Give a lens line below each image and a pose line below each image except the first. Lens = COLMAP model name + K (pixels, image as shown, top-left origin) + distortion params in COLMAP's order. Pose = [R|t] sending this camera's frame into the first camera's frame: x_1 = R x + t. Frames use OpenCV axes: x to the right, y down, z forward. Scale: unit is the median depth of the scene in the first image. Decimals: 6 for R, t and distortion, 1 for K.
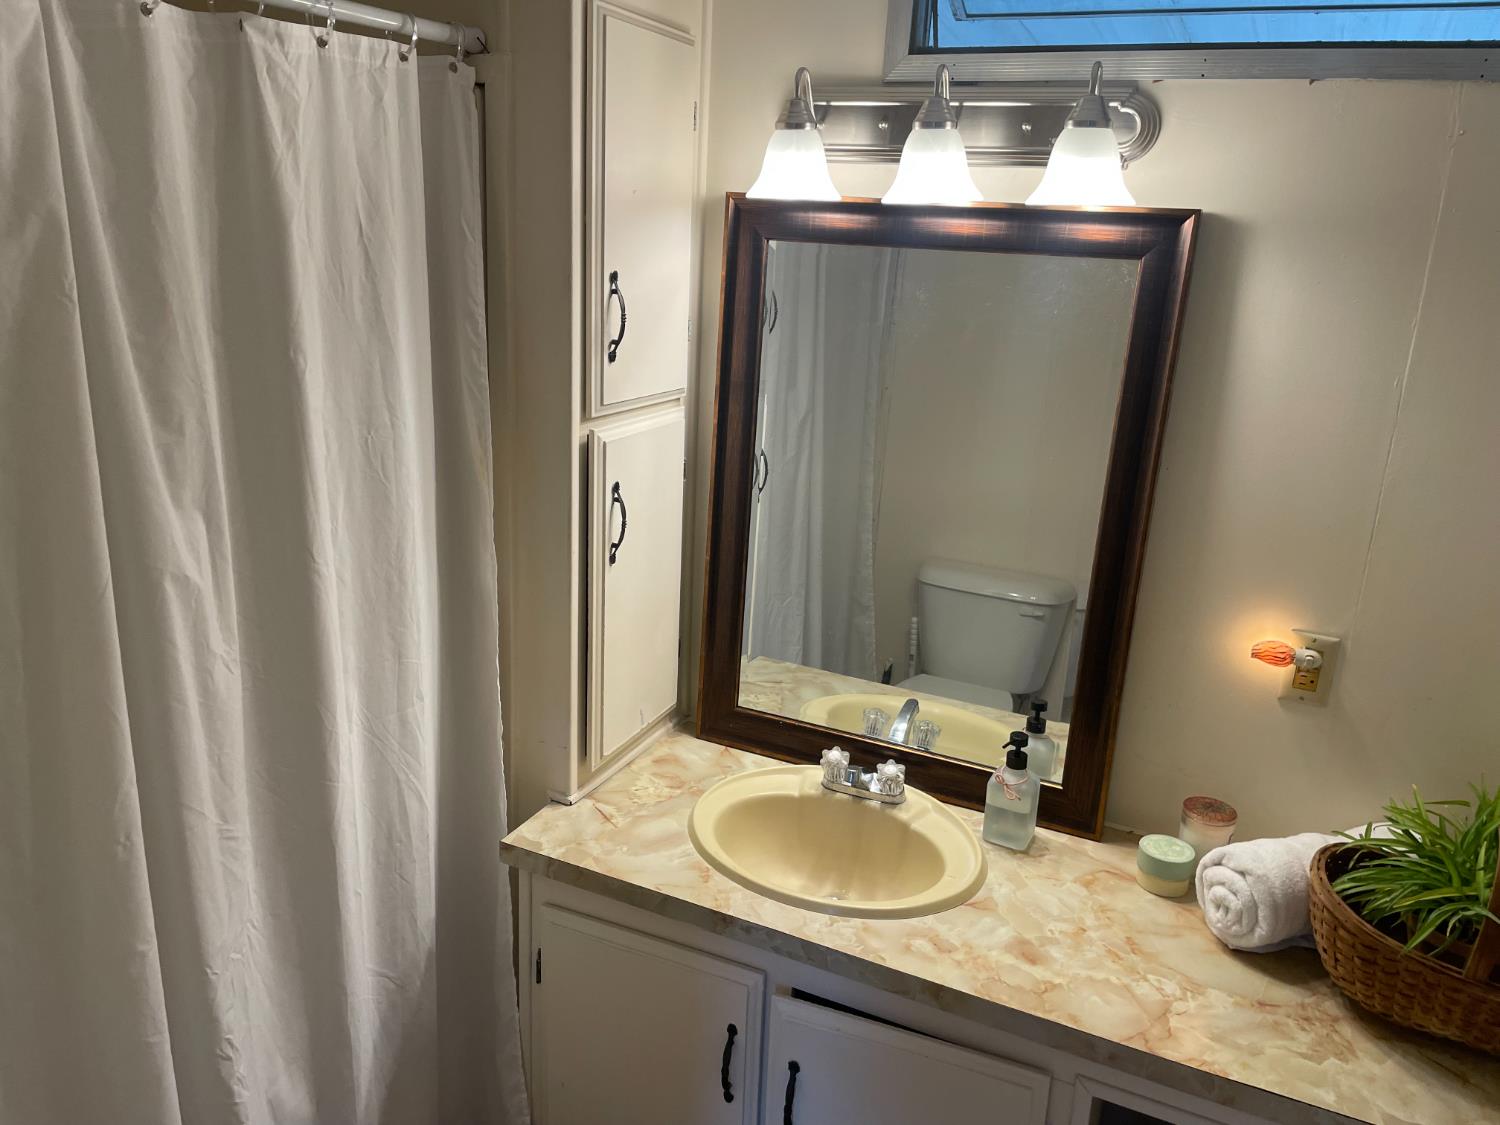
lens RADIAL K [[1134.0, 0, 740.5], [0, 1134.0, 545.5], [0, 0, 1]] dist [0.071577, -0.105657]
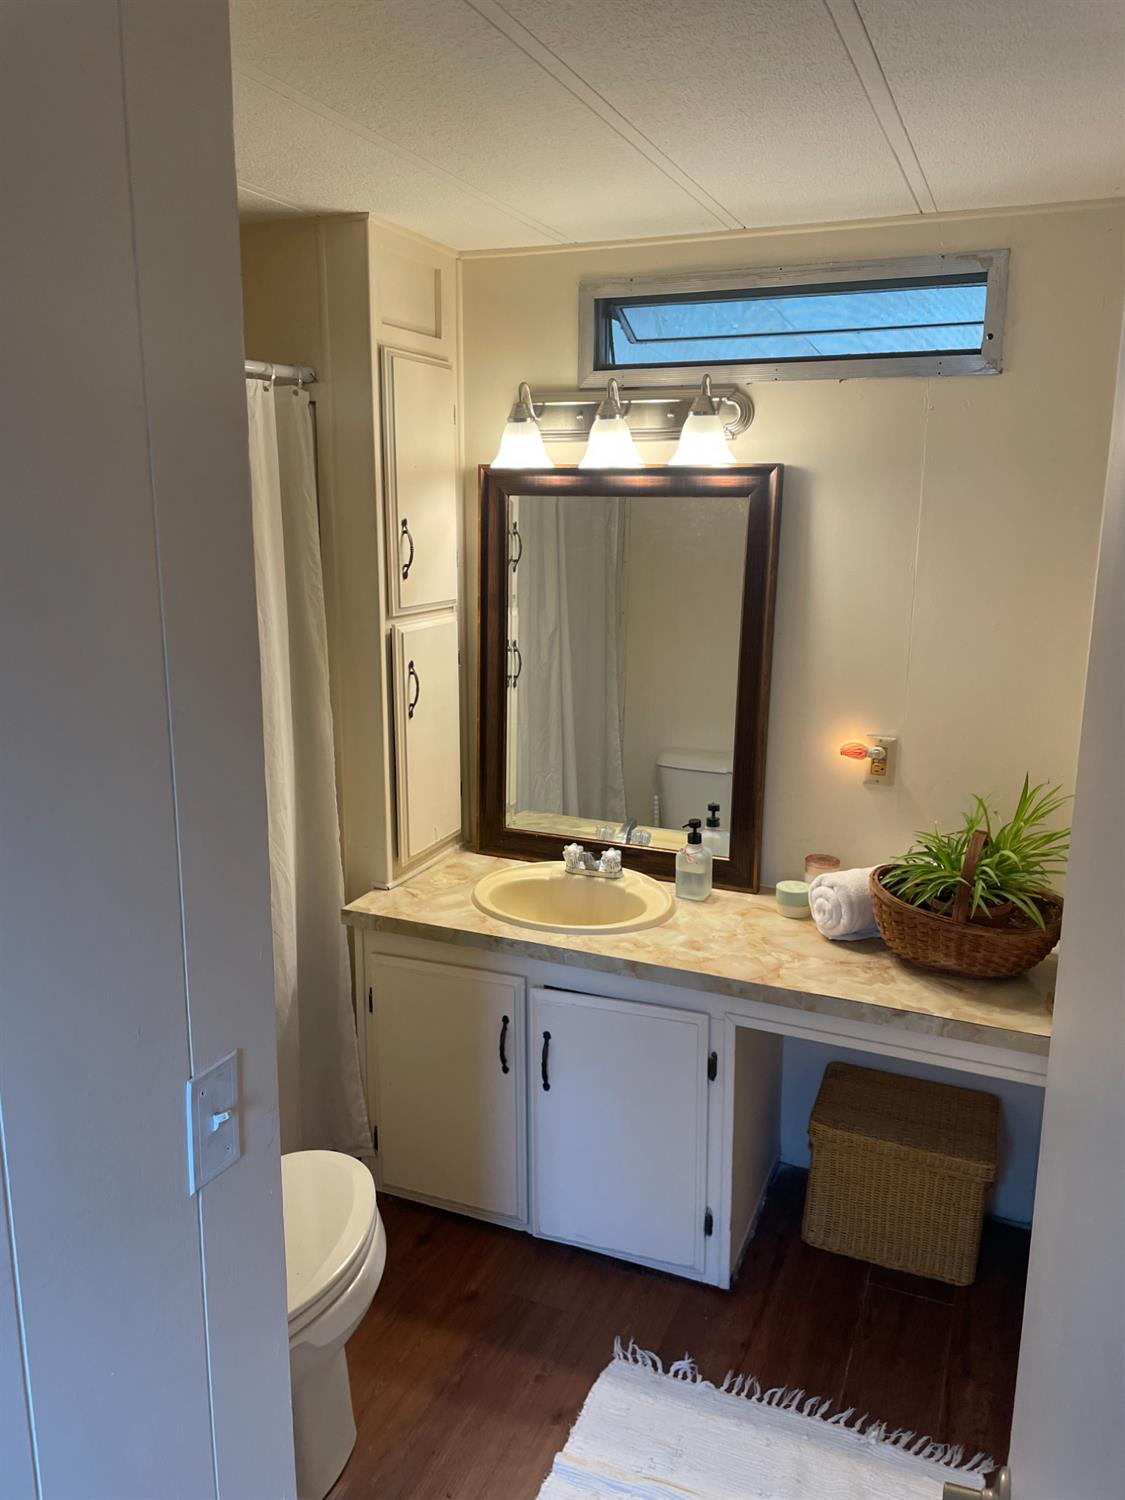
lens RADIAL K [[1134.0, 0, 562.8], [0, 1134.0, 728.2], [0, 0, 1]] dist [0.071577, -0.105657]
pose [[0.998409, -0.047795, 0.029935, 0.039243], [0.049846, 0.996159, -0.071997, 0.151670], [-0.026378, 0.073375, 0.996956, -0.478199]]
